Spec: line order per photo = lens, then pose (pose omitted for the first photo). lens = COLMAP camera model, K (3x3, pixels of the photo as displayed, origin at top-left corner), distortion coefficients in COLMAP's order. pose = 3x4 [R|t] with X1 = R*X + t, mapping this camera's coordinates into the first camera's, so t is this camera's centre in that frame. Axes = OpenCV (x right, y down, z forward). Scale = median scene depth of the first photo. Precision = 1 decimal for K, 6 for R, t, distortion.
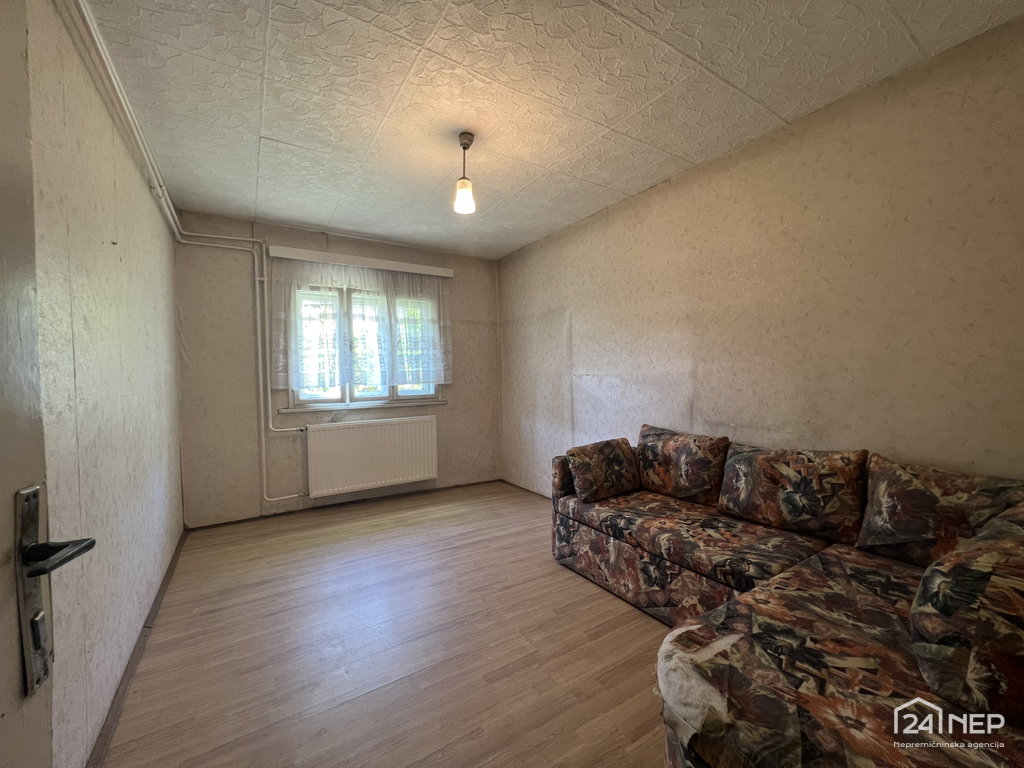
lens RADIAL K [[412.8, 0, 511.9], [0, 412.8, 385.9], [0, 0, 1]] dist [0.000677, 0.000778]
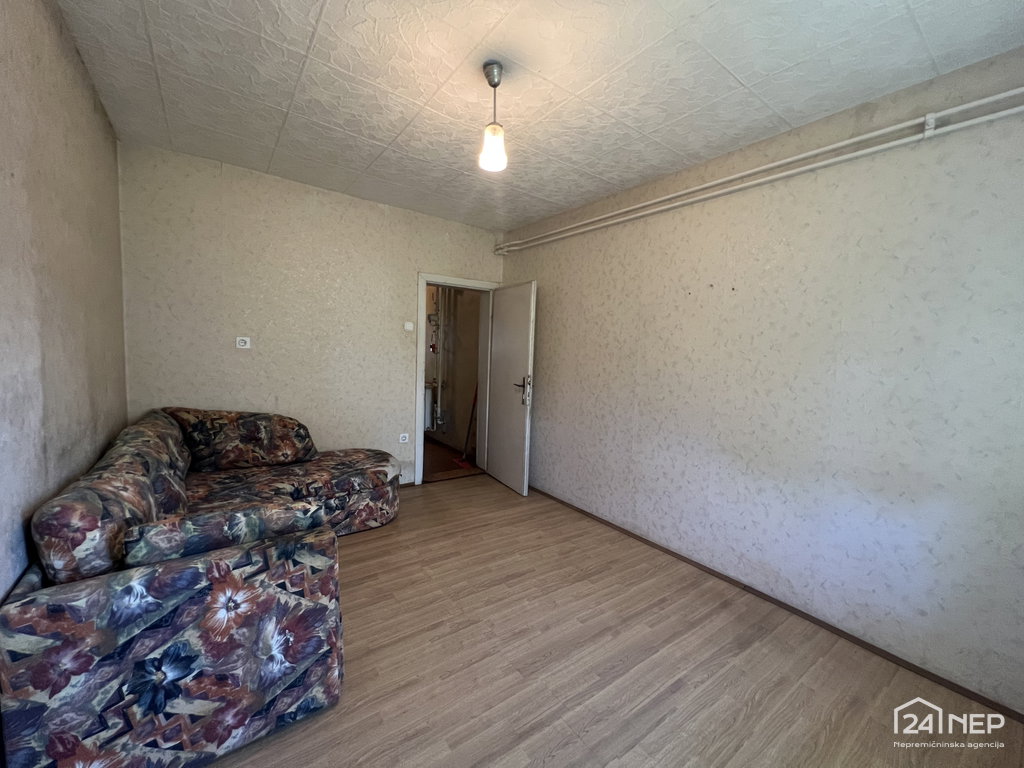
lens RADIAL K [[412.8, 0, 511.3], [0, 412.8, 384.5], [0, 0, 1]] dist [0.000677, 0.000778]
pose [[-0.997700, -0.022634, -0.063892, -0.177630], [-0.029669, 0.993334, 0.111392, -0.167915], [0.060944, 0.113032, -0.991721, 3.073771]]
